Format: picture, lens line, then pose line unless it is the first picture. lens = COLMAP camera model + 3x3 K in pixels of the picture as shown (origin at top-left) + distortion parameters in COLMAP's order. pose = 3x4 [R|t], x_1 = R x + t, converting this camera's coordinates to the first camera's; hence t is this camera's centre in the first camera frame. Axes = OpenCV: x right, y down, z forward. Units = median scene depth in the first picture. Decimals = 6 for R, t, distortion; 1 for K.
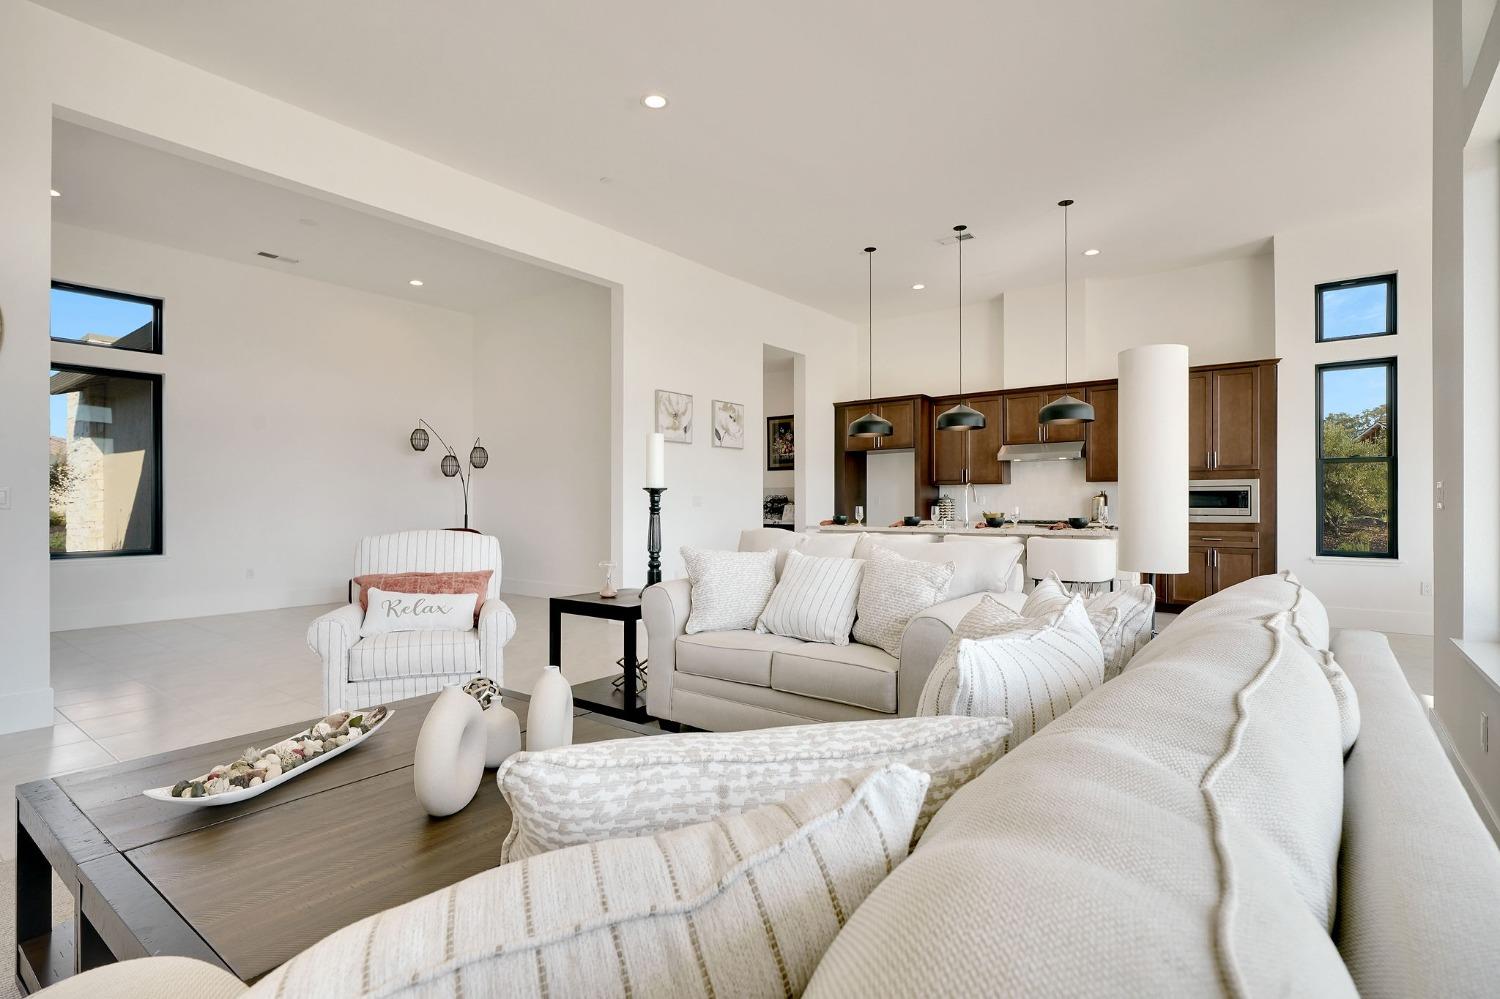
lens RADIAL K [[767.8, 0, 750.0], [0, 767.8, 499.5], [0, 0, 1]] dist [0.083738, -0.000038]
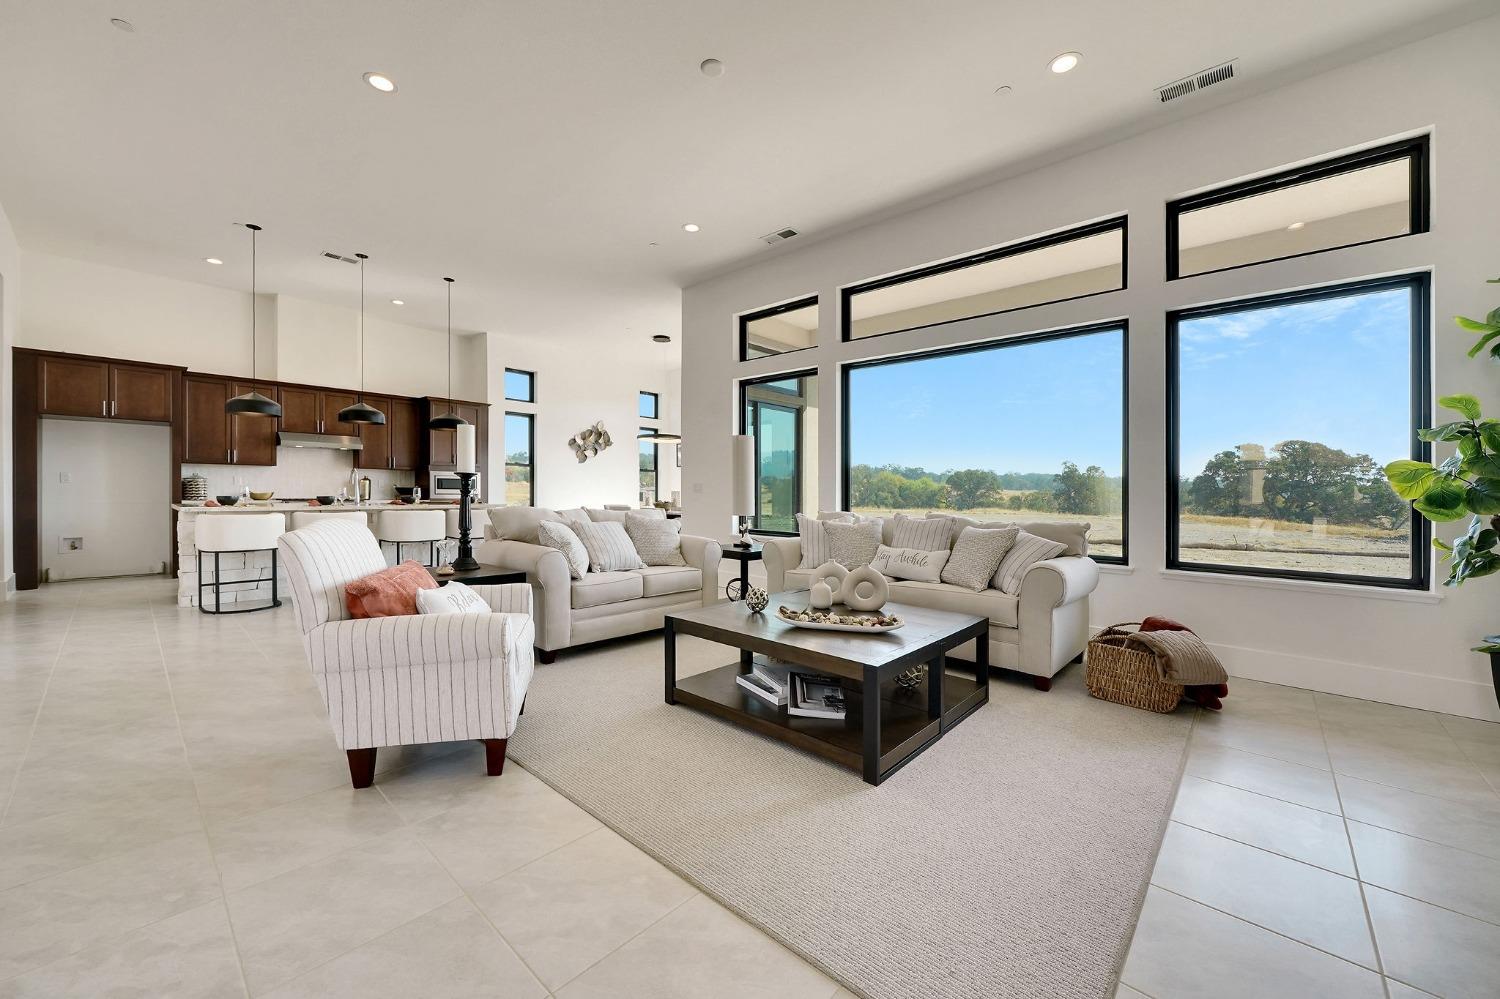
lens RADIAL K [[578.3, 0, 750.0], [0, 578.3, 499.5], [0, 0, 1]] dist [-0.000647, -0.000056]
pose [[0.104712, -0.011888, 0.994432, -0.509641], [-0.017719, 0.999748, 0.013817, 0.005122], [-0.994345, -0.019068, 0.104474, 0.276760]]
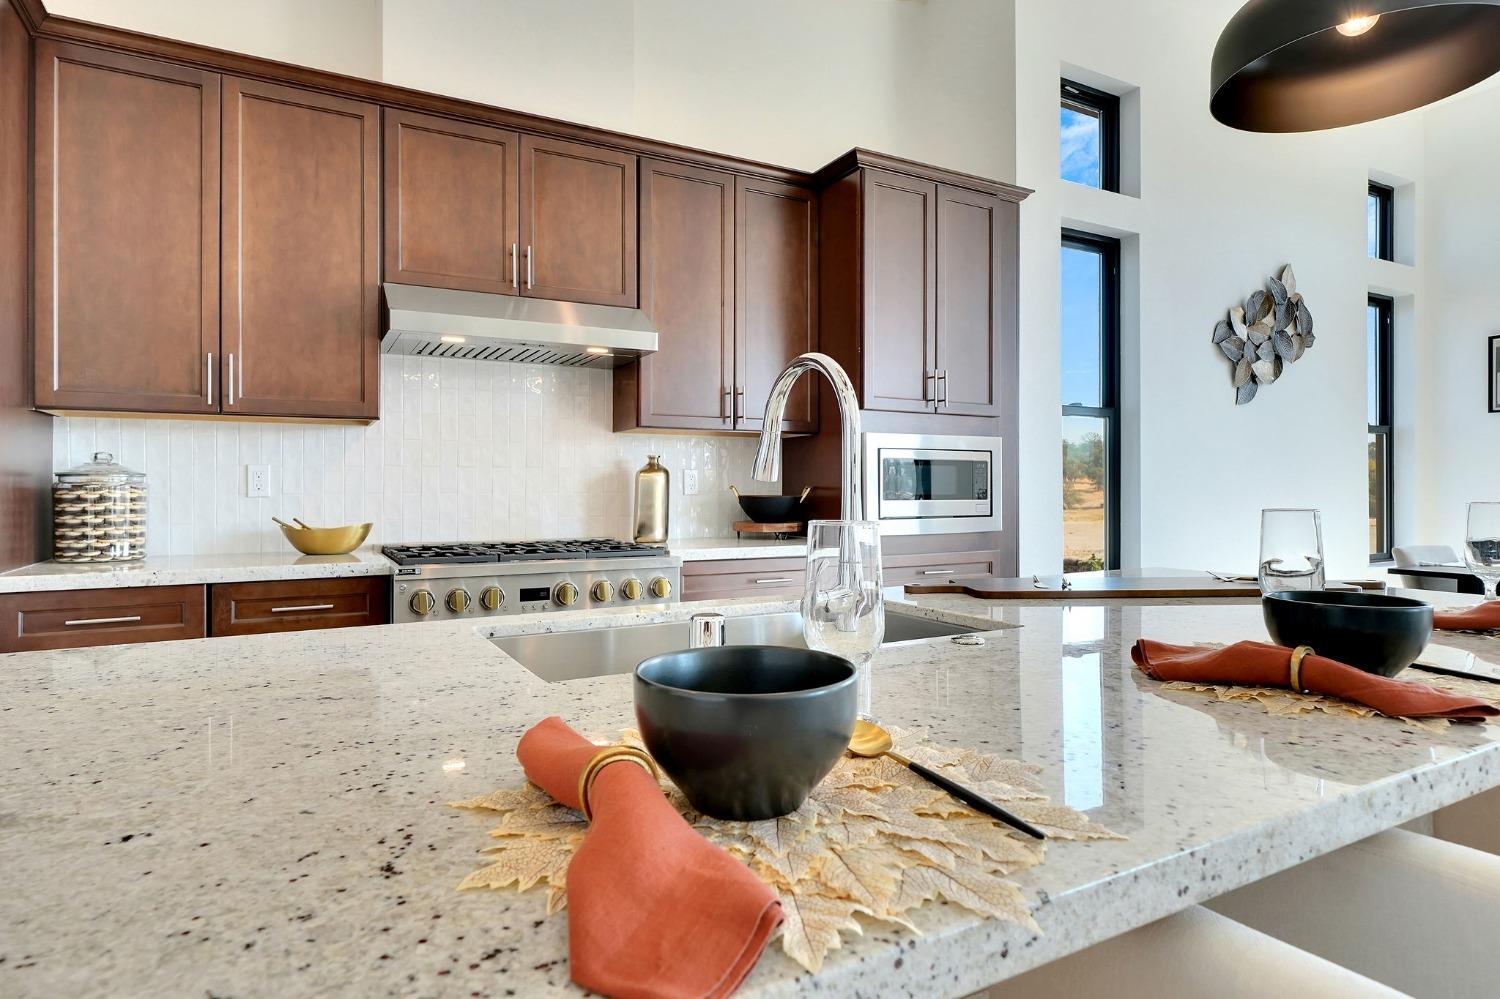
lens RADIAL K [[910.9, 0, 749.9], [0, 910.9, 478.6], [0, 0, 1]] dist [-0.000183, -0.000030]
pose [[0.394291, -0.002807, 0.918981, 0.086994], [-0.009274, 0.999932, 0.007034, -0.003543], [-0.918939, -0.011296, 0.394238, 0.879419]]
